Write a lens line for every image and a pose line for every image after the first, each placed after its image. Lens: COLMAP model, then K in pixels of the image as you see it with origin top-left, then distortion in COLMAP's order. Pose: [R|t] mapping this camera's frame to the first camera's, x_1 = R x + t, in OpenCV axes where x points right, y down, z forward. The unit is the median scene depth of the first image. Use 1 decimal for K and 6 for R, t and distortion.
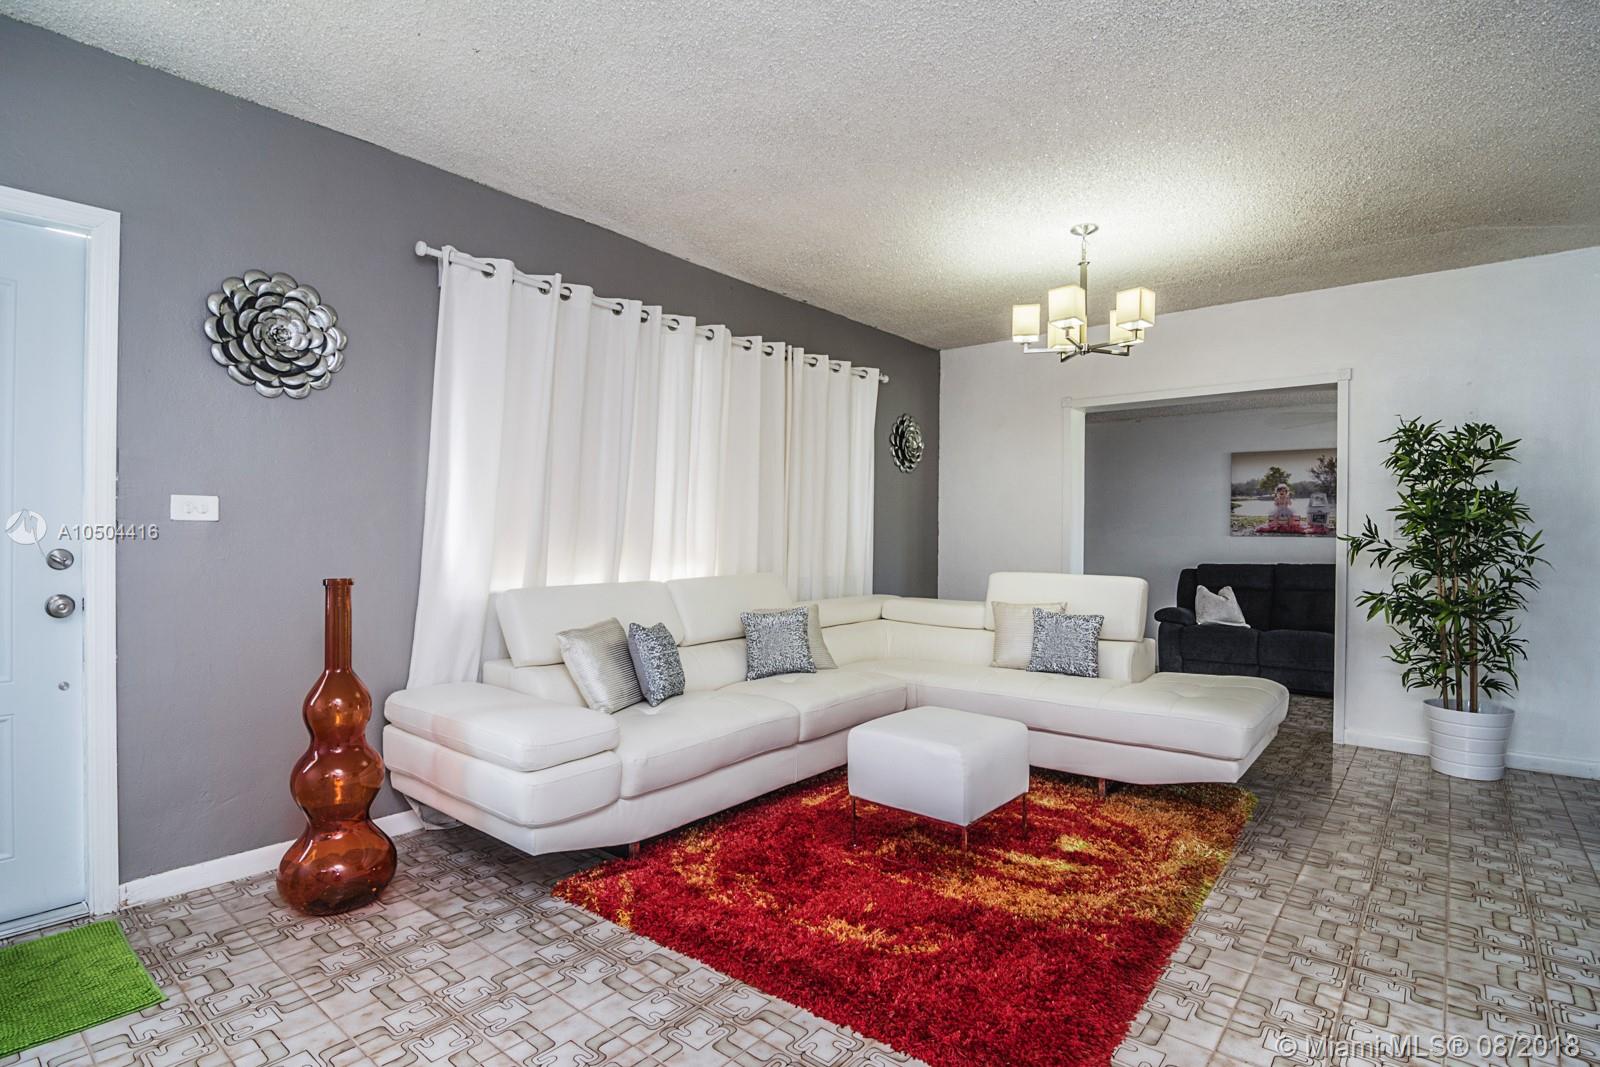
lens RADIAL K [[781.7, 0, 811.4], [0, 781.7, 532.9], [0, 0, 1]] dist [-0.014019, -0.001205]
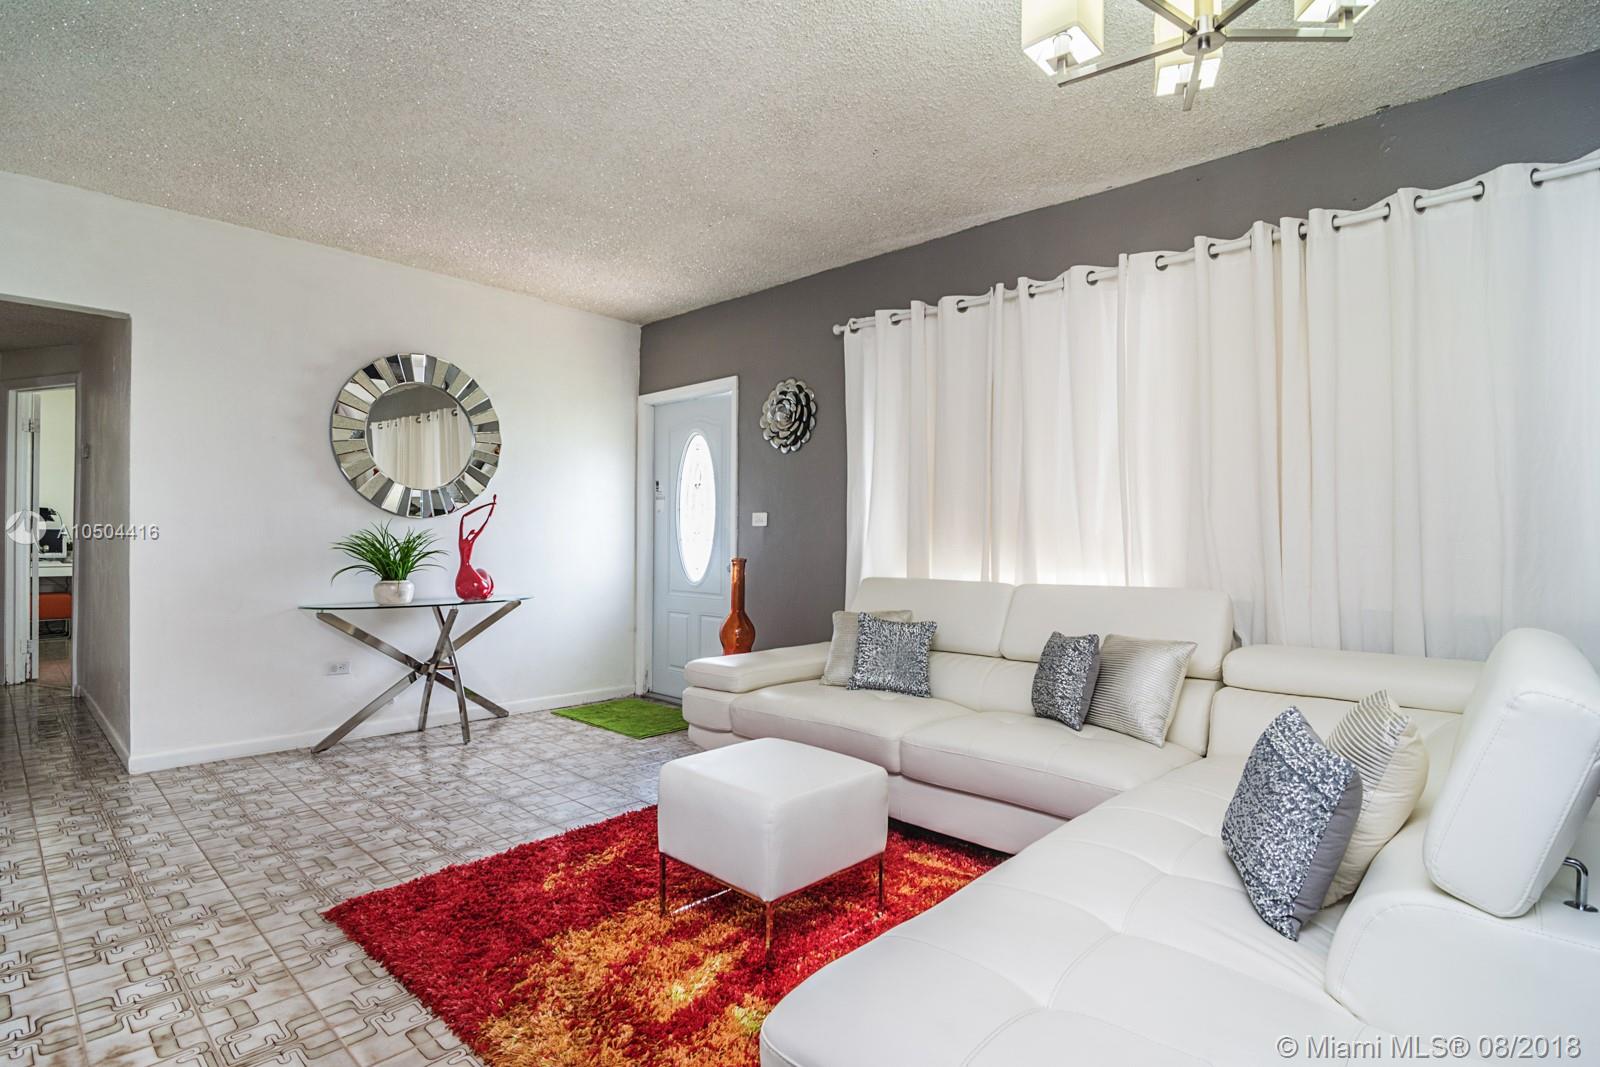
lens RADIAL K [[781.7, 0, 801.7], [0, 781.7, 530.7], [0, 0, 1]] dist [-0.014019, -0.001205]
pose [[-0.054994, -0.006660, -0.998464, 0.786346], [0.004851, 0.999964, -0.006937, 0.006085], [0.998475, -0.005225, -0.054960, 0.874887]]
